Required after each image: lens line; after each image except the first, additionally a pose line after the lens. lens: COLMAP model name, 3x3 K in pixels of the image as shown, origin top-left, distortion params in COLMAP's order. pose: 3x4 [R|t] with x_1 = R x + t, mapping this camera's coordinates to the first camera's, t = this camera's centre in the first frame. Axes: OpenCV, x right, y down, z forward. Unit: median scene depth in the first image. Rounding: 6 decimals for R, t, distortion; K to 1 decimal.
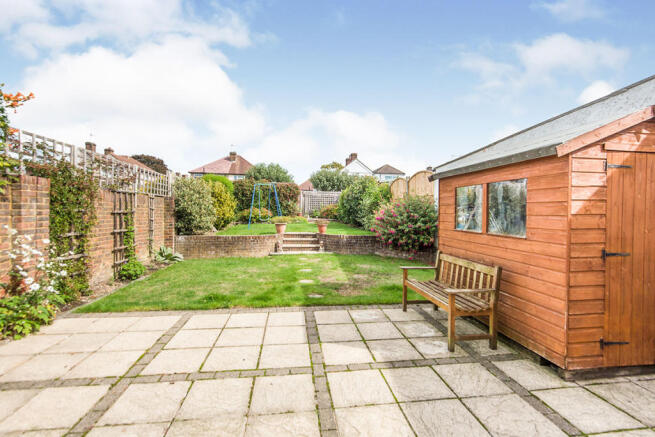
lens RADIAL K [[311.8, 0, 328.6], [0, 311.8, 217.3], [0, 0, 1]] dist [-0.000034, 0.000000]
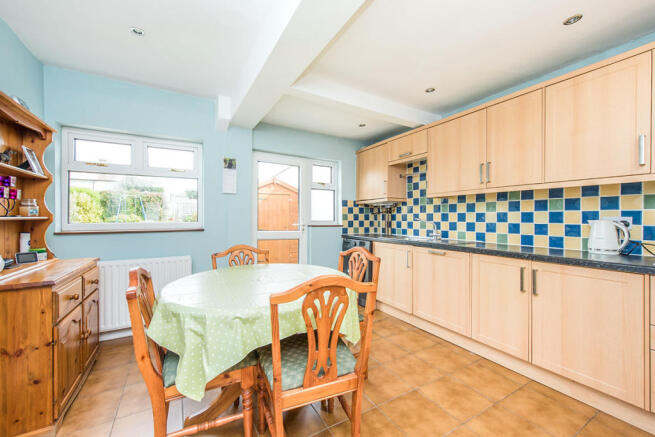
lens RADIAL K [[260.0, 0, 327.3], [0, 260.0, 218.4], [0, 0, 1]] dist [0.000849, 0.000022]
pose [[0.915897, -0.004609, 0.401387, 0.104271], [0.008981, 0.999919, -0.009013, 0.002040], [-0.401313, 0.011860, 0.915864, -0.295440]]
